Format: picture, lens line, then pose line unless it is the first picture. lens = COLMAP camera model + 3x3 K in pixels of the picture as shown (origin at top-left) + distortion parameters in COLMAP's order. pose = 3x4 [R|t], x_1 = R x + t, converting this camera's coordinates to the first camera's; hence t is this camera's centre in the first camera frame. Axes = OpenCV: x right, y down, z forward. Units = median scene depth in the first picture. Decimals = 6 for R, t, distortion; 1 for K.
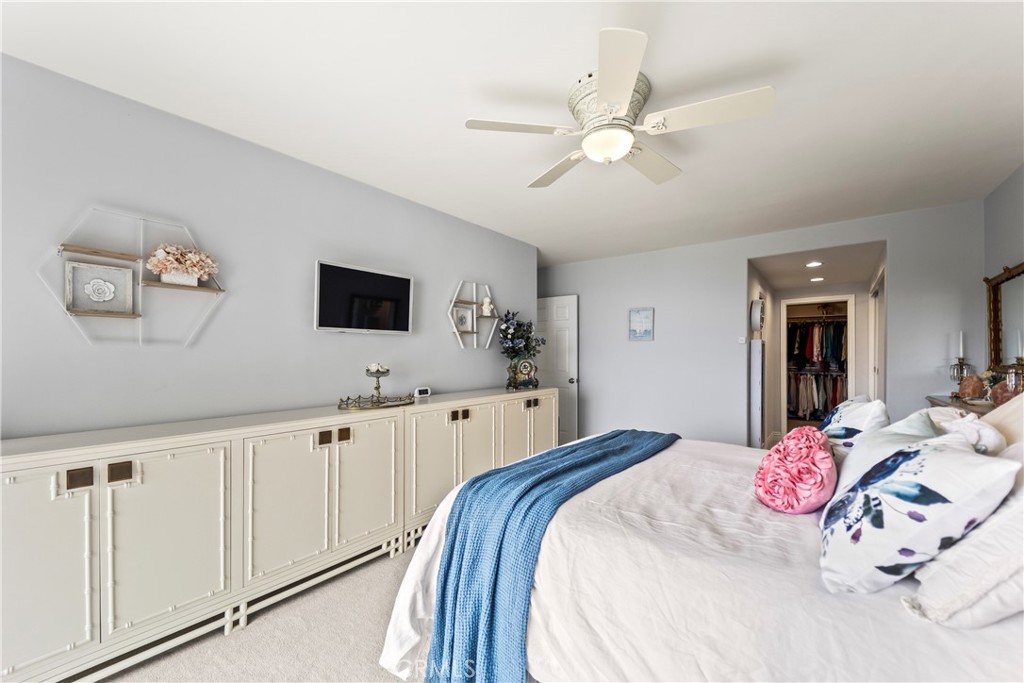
lens RADIAL K [[417.7, 0, 510.9], [0, 417.7, 347.7], [0, 0, 1]] dist [0.018711, -0.010697]
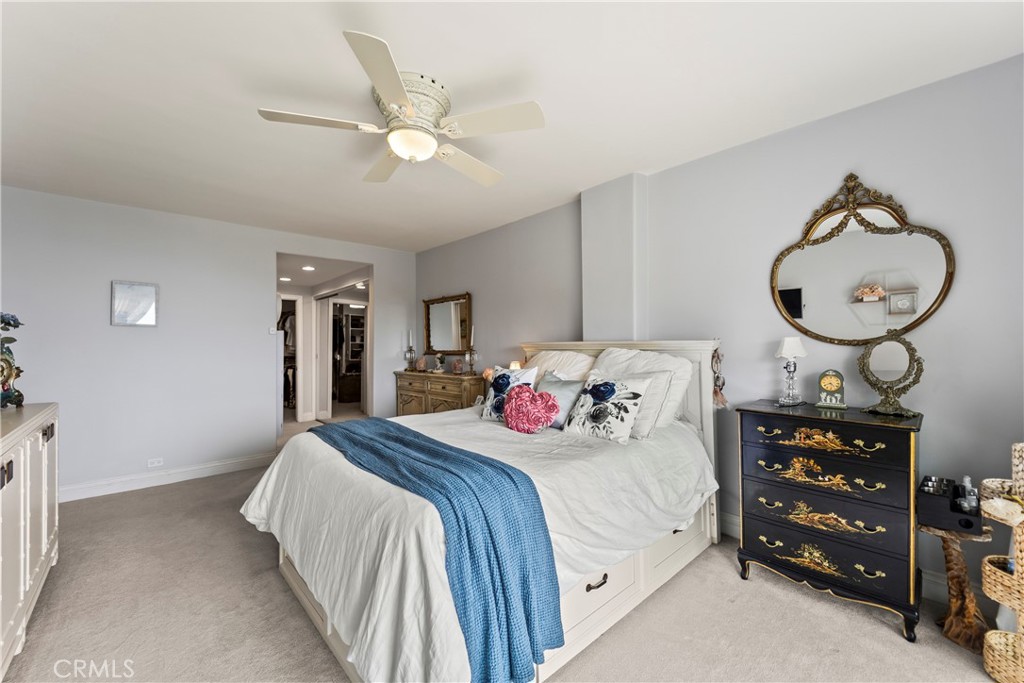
lens RADIAL K [[417.7, 0, 510.9], [0, 417.7, 347.7], [0, 0, 1]] dist [0.018711, -0.010697]
pose [[0.159177, -0.007783, 0.987219, -0.823393], [-0.010359, 0.999901, 0.009553, 0.016636], [-0.987196, -0.011747, 0.159080, 0.649113]]
